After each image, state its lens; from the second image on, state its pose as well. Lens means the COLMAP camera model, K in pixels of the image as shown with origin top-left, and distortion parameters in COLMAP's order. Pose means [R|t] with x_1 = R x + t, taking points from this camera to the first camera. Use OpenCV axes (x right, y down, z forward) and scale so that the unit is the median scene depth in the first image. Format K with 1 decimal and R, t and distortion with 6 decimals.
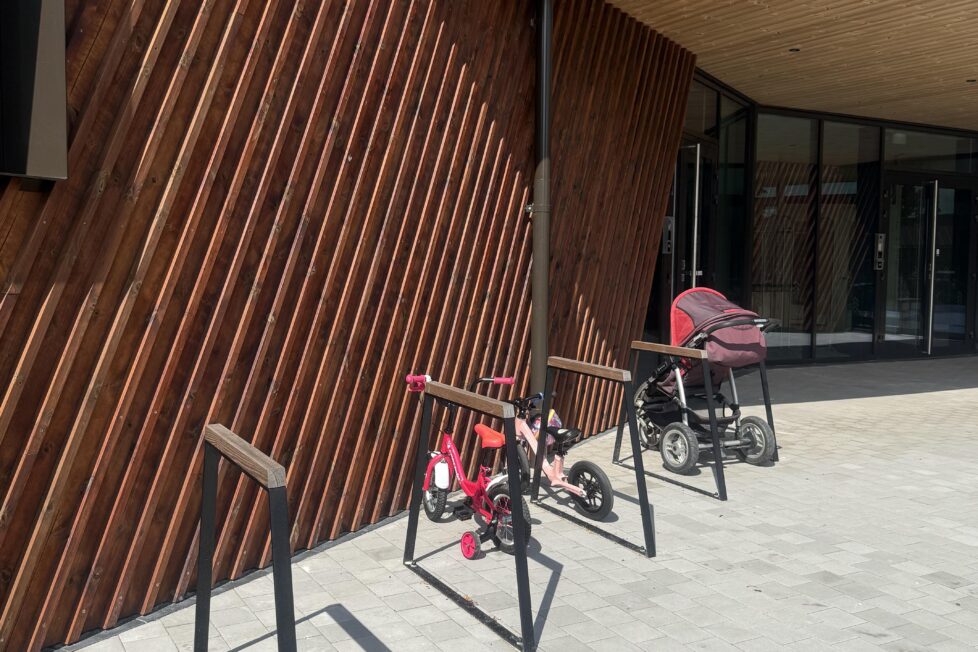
lens RADIAL K [[932.5, 0, 489.0], [0, 932.5, 326.0], [0, 0, 1]] dist [0.091605, -0.002331]
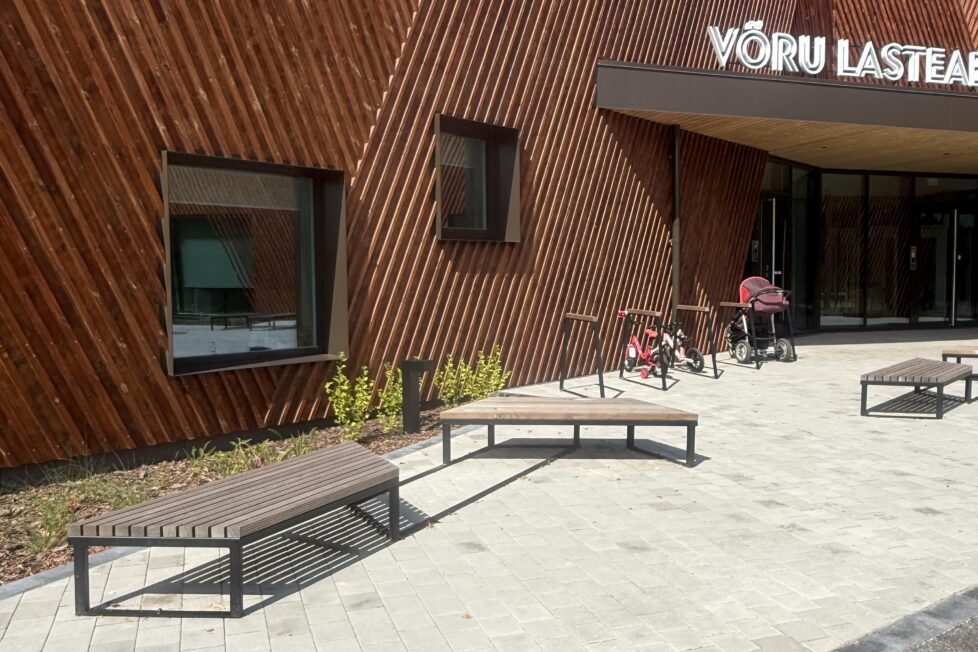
lens RADIAL K [[1007.2, 0, 489.0], [0, 1007.2, 326.0], [0, 0, 1]] dist [0.006500, 0.009961]
pose [[0.985595, -0.011140, -0.168753, 0.020903], [0.007461, 0.999721, -0.022420, 0.117250], [0.168955, 0.020838, 0.985403, -1.341265]]
